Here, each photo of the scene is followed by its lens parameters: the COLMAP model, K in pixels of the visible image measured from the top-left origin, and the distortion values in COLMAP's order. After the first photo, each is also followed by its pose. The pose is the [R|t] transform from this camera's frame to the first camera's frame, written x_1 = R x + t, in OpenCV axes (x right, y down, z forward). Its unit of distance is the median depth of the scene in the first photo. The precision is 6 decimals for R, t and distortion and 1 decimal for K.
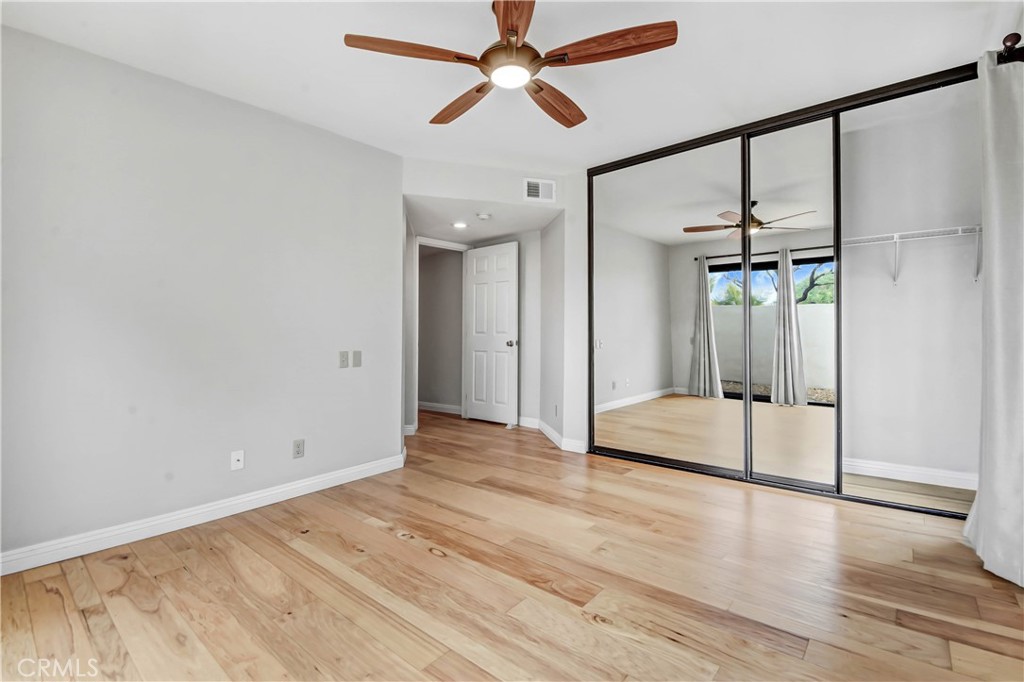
lens RADIAL K [[467.8, 0, 508.7], [0, 467.8, 334.0], [0, 0, 1]] dist [0.033352, -0.026307]
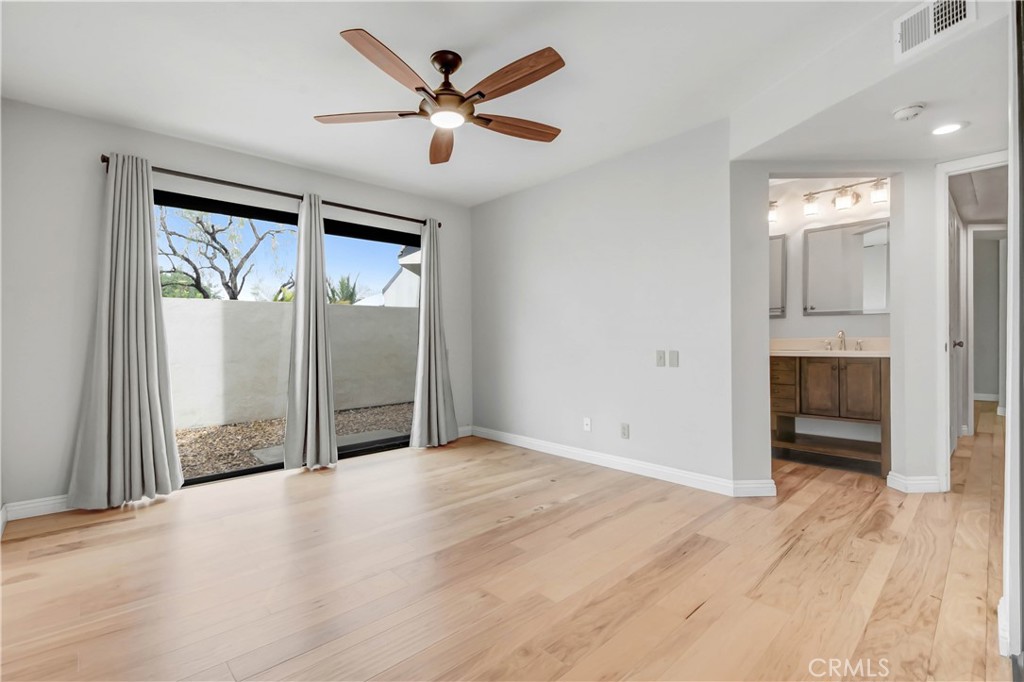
lens RADIAL K [[467.8, 0, 508.7], [0, 467.8, 334.0], [0, 0, 1]] dist [0.033352, -0.026307]
pose [[-0.118340, 0.004683, -0.992962, 0.866640], [0.010436, 0.999940, 0.003472, -0.009361], [0.992918, -0.009951, -0.118382, 0.970335]]
